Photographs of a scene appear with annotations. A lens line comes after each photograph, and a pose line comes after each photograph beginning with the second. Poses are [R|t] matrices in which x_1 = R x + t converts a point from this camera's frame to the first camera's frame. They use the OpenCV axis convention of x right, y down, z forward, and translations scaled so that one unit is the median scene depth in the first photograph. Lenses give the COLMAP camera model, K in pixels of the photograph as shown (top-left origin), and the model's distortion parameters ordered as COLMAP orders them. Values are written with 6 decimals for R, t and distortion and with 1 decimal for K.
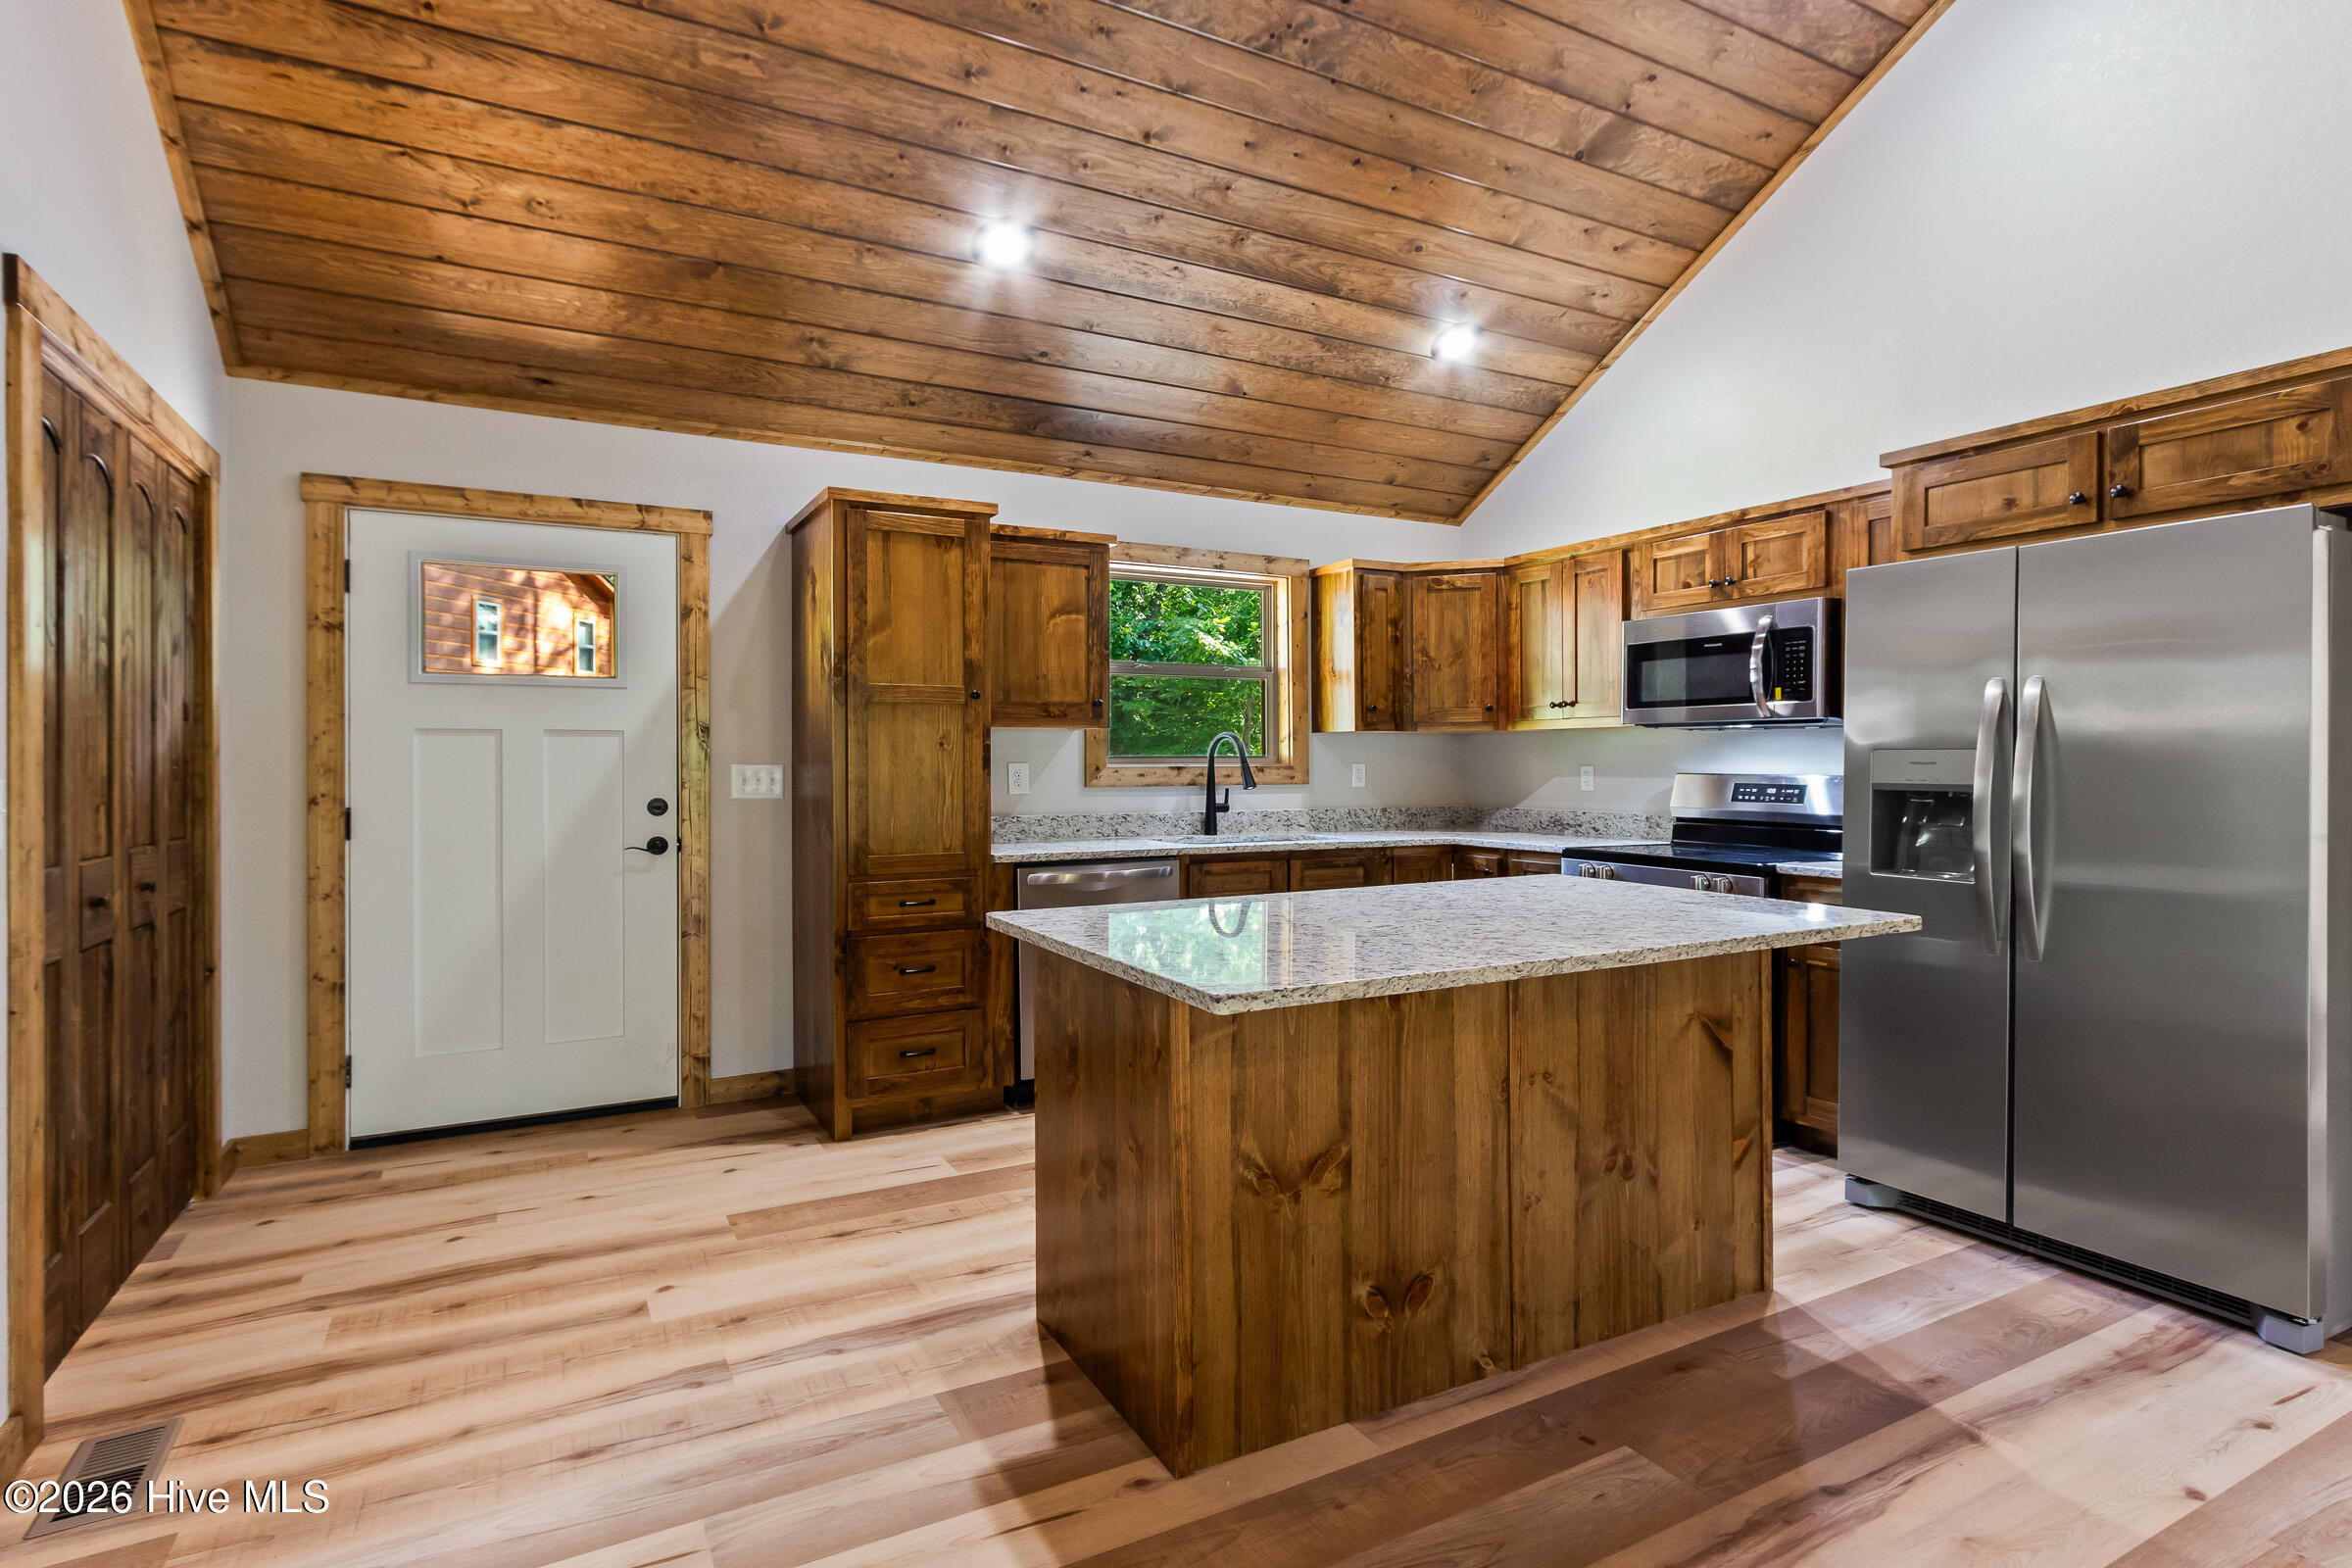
lens RADIAL K [[1127.7, 0, 1153.7], [0, 1127.7, 753.5], [0, 0, 1]] dist [0.022982, -0.000086]
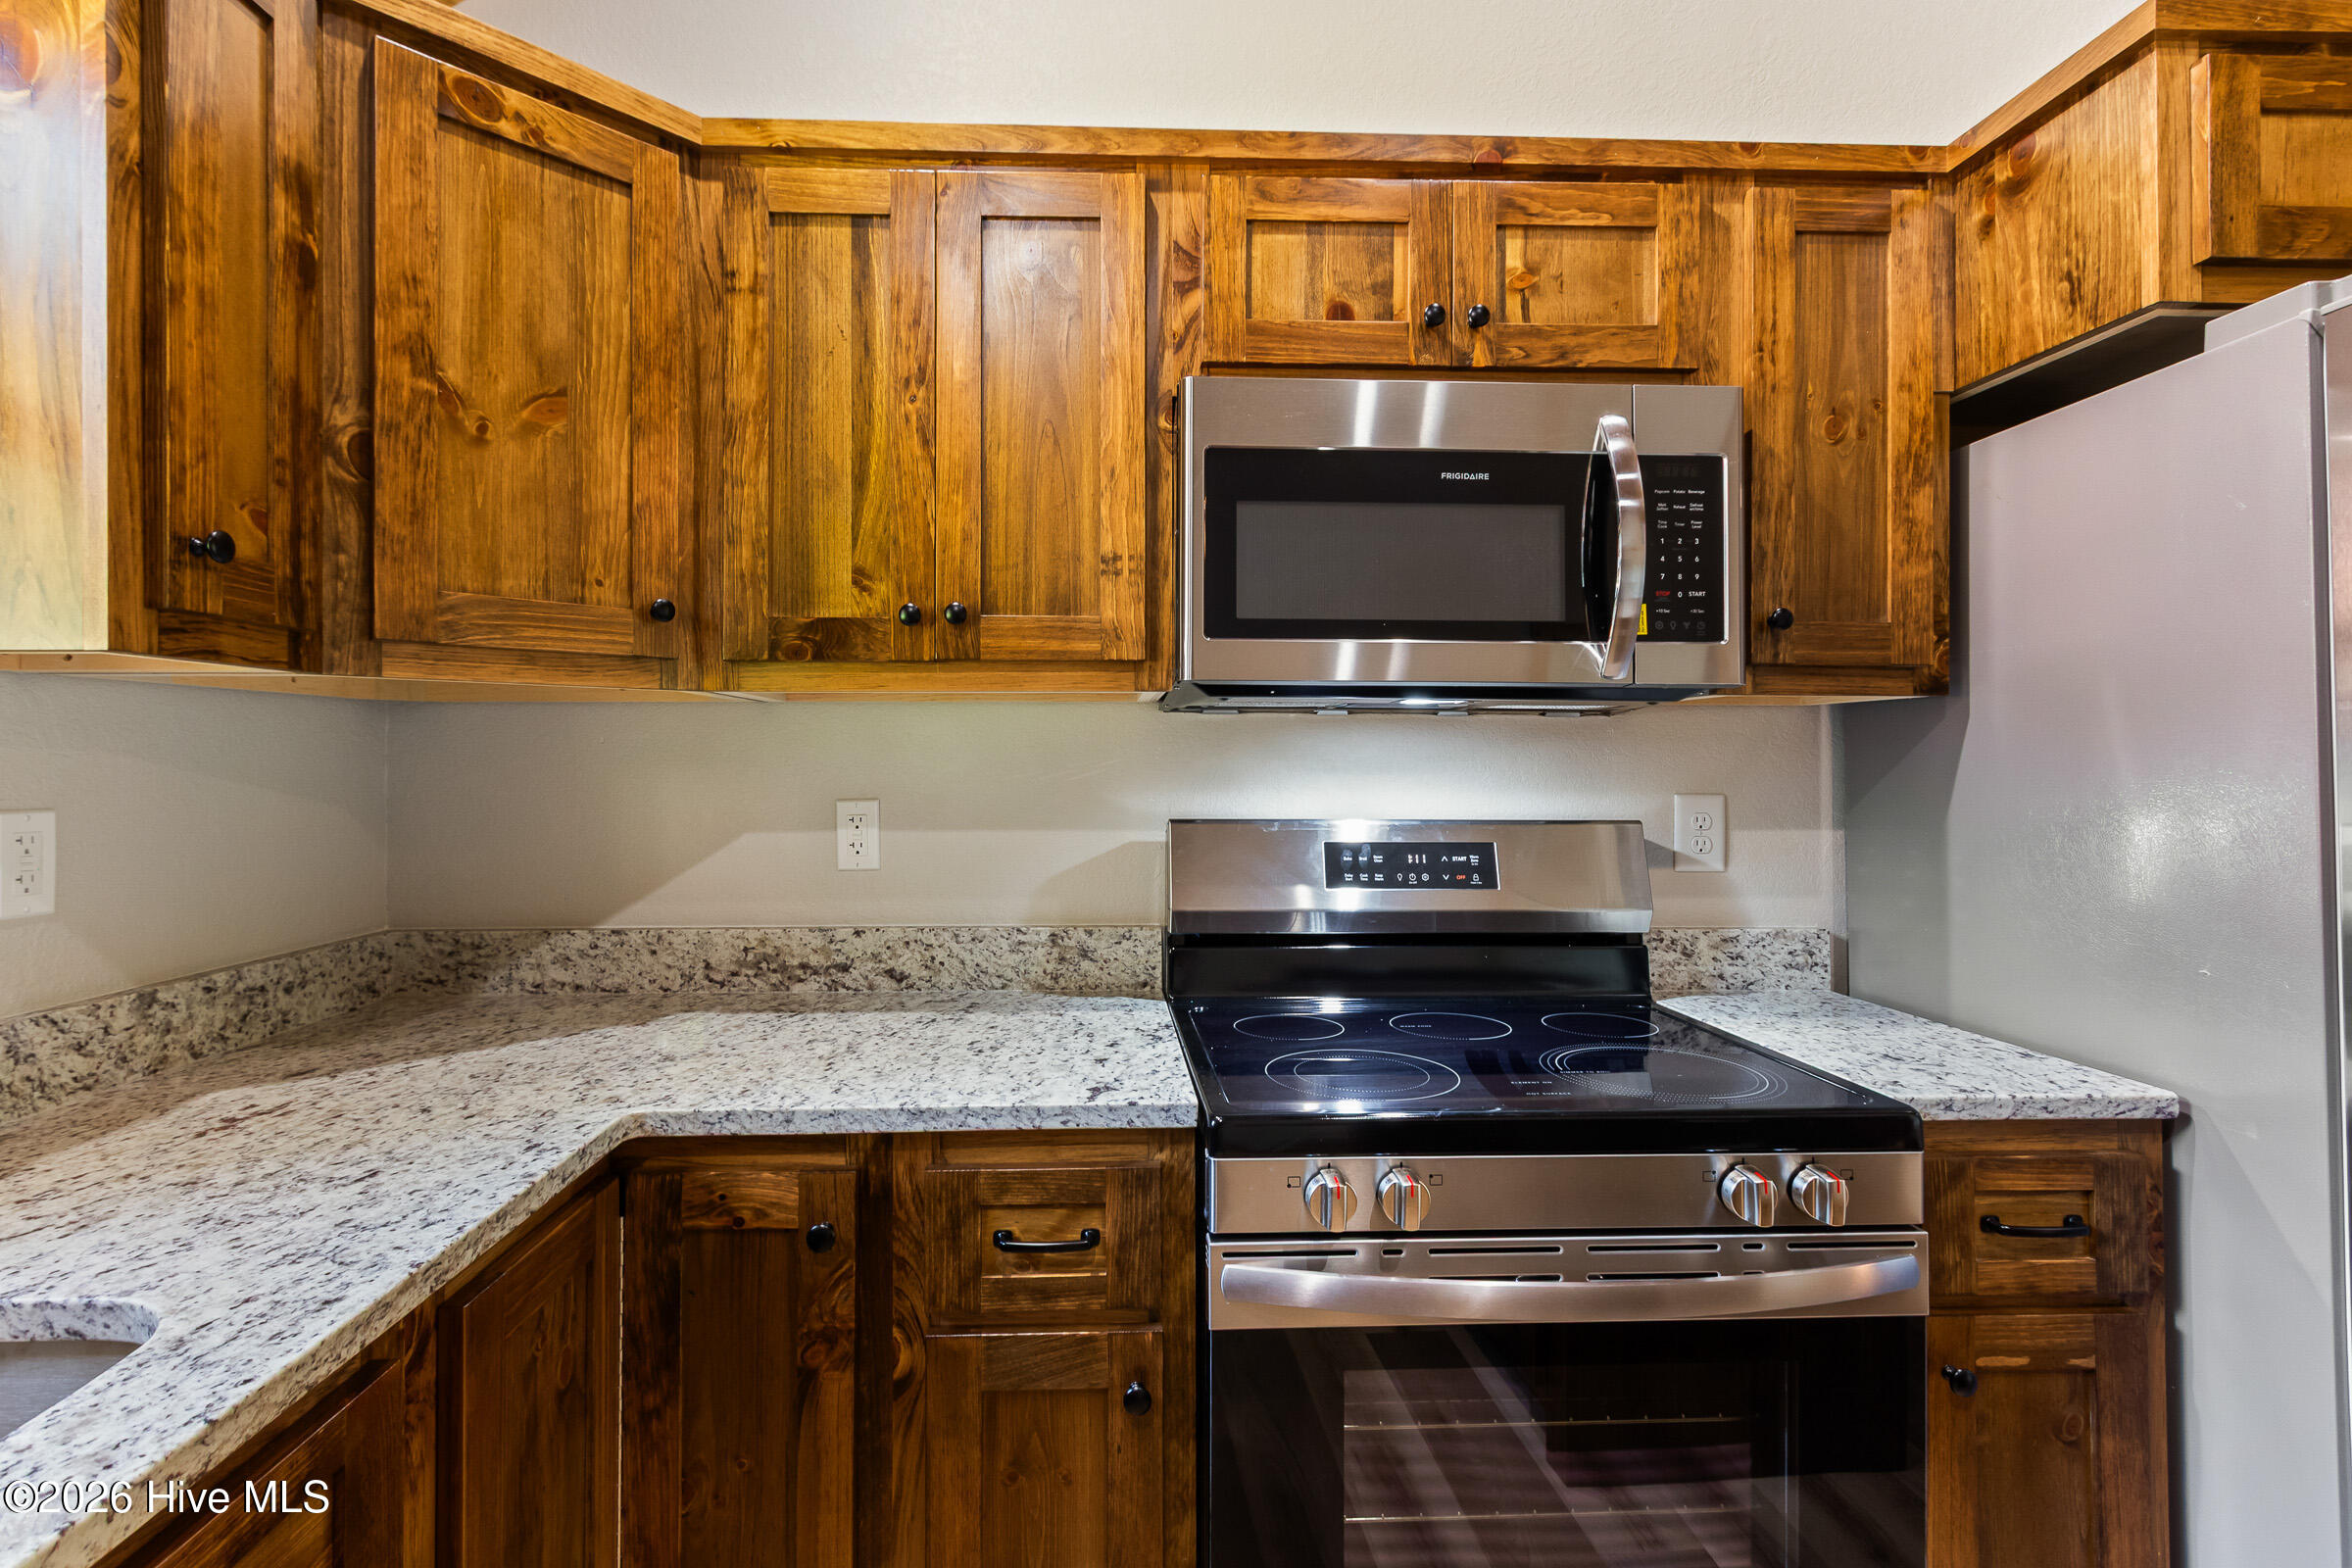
lens RADIAL K [[1148.5, 0, 986.5], [0, 1148.5, 749.9], [0, 0, 1]] dist [-0.001420, -0.000080]
pose [[0.467639, 0.009176, 0.883872, 0.098364], [-0.006461, 0.999955, -0.006963, -0.003577], [-0.883896, -0.002454, 0.467677, 1.006794]]
